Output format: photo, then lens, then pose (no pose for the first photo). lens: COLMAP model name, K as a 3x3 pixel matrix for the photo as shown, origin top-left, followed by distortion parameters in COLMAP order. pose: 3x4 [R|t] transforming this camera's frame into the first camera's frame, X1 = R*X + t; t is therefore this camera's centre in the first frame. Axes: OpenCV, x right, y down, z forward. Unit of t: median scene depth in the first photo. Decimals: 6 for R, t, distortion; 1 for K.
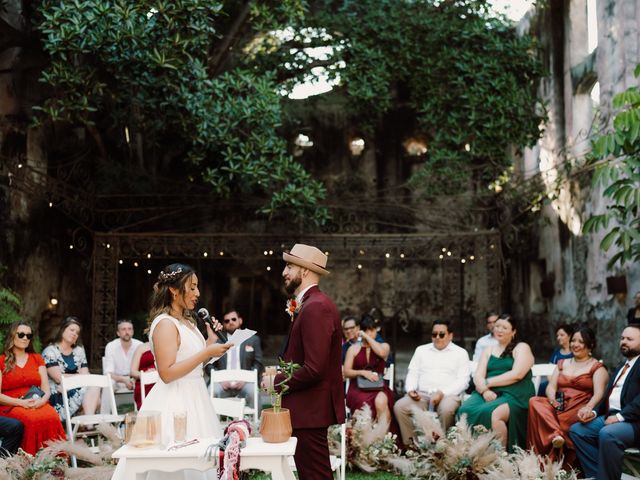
lens RADIAL K [[720.1, 0, 320.0], [0, 720.1, 240.0], [0, 0, 1]] dist [-0.002701, 0.014140]
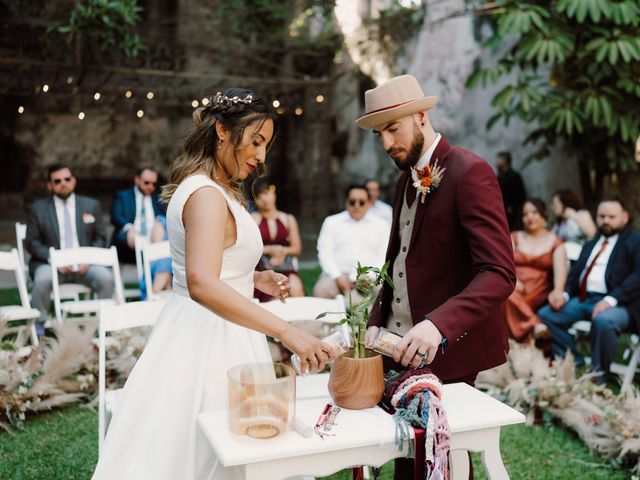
lens RADIAL K [[747.0, 0, 334.2], [0, 747.0, 242.1], [0, 0, 1]] dist [-0.008719, 0.020984]
pose [[0.915354, -0.013503, 0.402424, -0.115573], [-0.065845, 0.980964, 0.182687, 0.013455], [-0.397230, -0.193721, 0.897040, 0.144591]]
